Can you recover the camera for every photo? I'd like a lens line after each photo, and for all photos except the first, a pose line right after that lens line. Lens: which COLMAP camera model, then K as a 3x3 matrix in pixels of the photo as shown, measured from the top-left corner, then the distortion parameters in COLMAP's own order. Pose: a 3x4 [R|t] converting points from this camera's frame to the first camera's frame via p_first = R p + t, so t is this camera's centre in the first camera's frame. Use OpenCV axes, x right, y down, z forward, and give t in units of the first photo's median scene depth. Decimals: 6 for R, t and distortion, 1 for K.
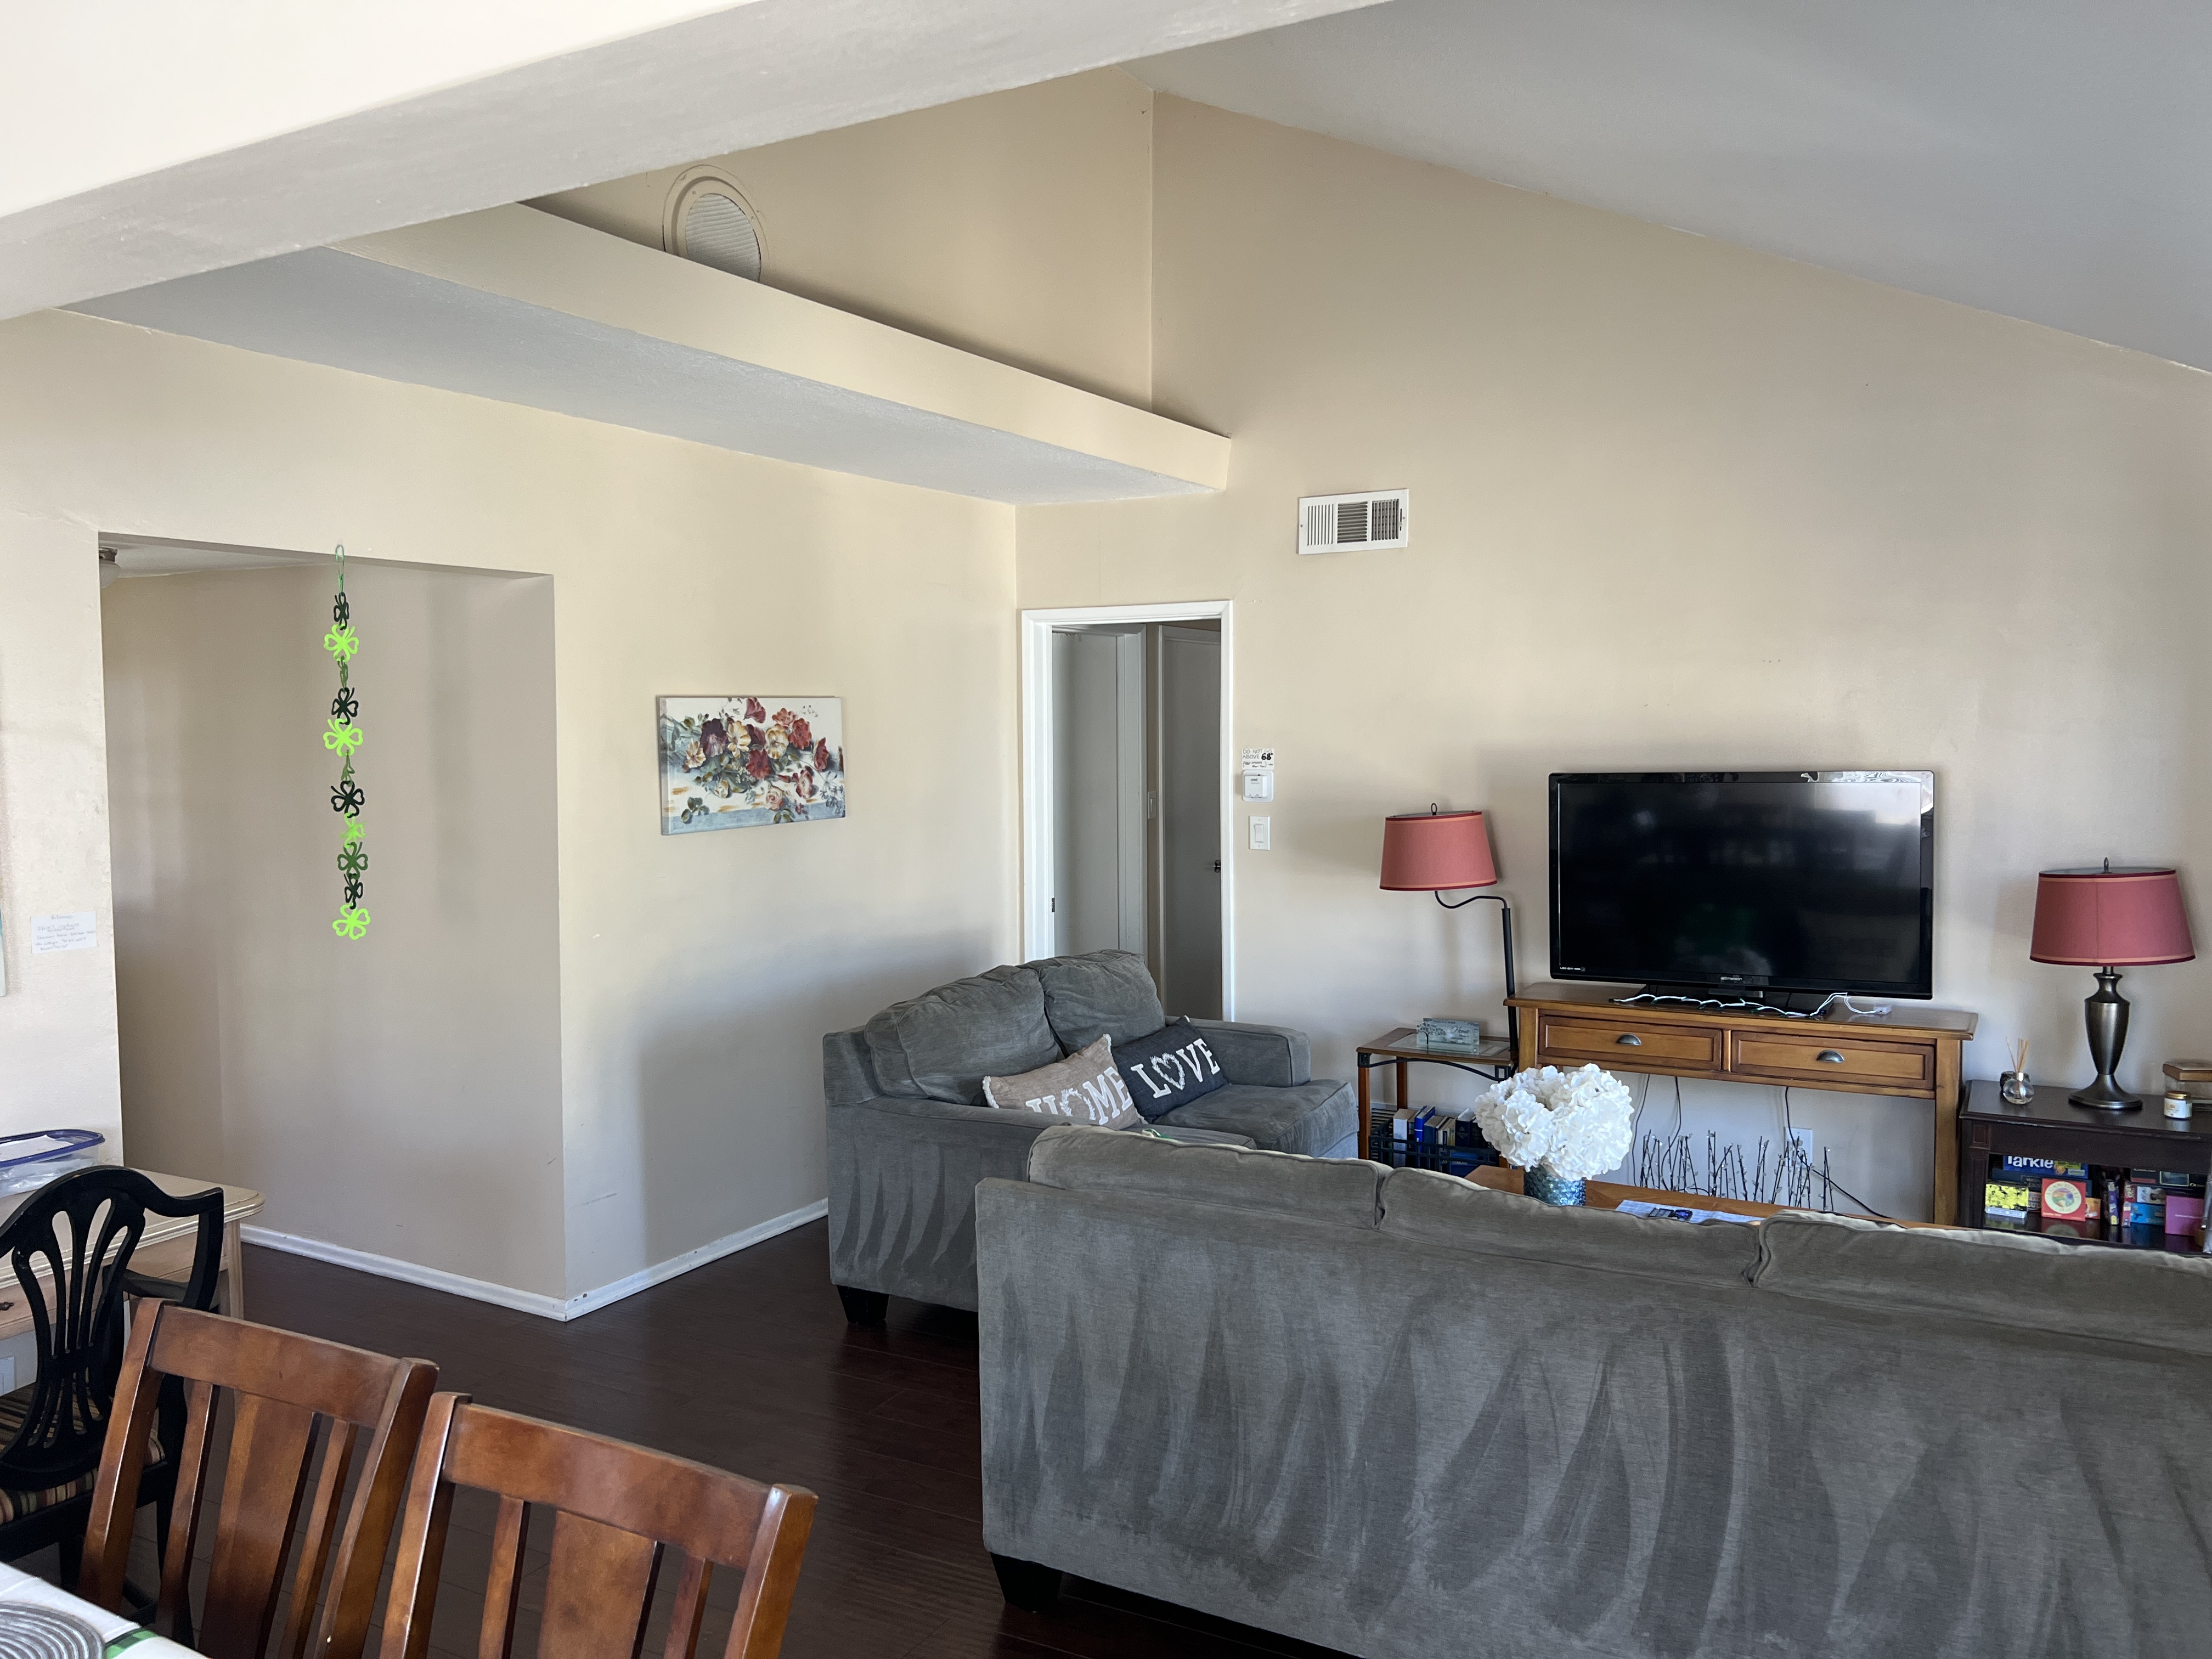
lens RADIAL K [[1682.6, 0, 1106.0], [0, 1682.6, 824.3], [0, 0, 1]] dist [0.022861, -0.022538]
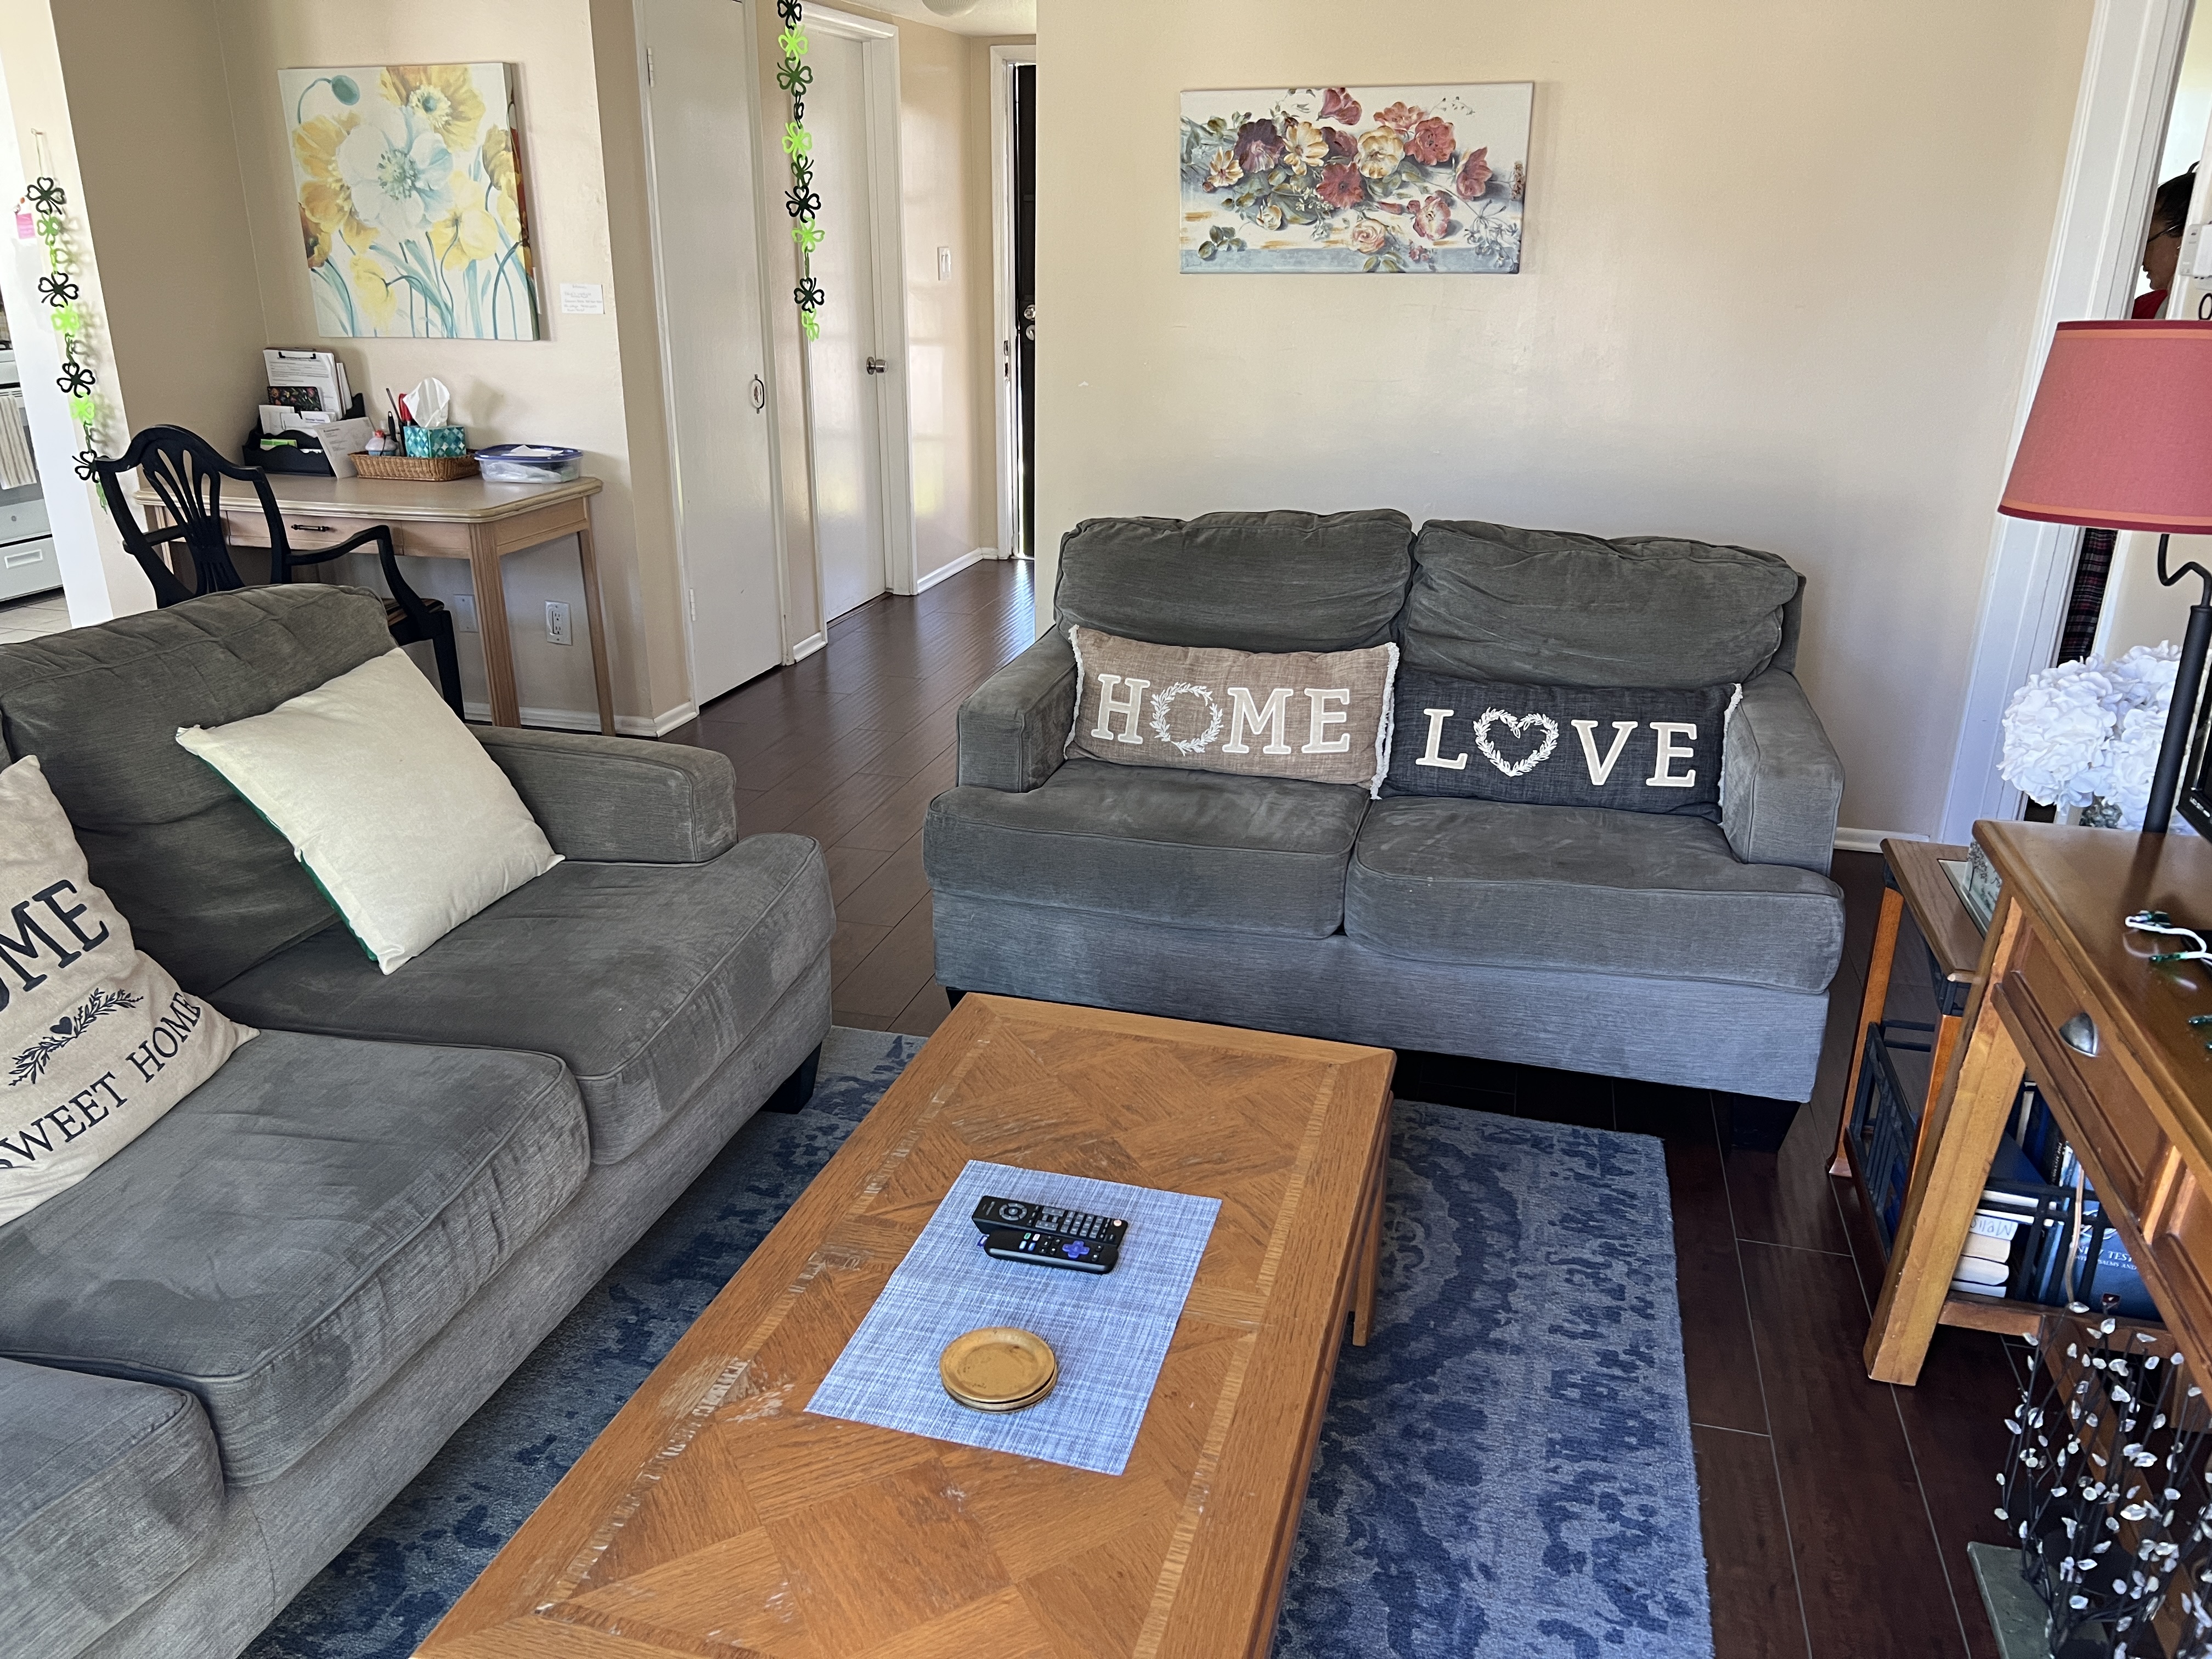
lens RADIAL K [[1682.6, 0, 1104.8], [0, 1682.6, 832.0], [0, 0, 1]] dist [0.022861, -0.022538]
pose [[0.247387, 0.348084, -0.904233, 0.547736], [-0.066066, 0.937129, 0.342672, -0.016671], [0.966662, -0.025033, 0.254830, 0.710432]]
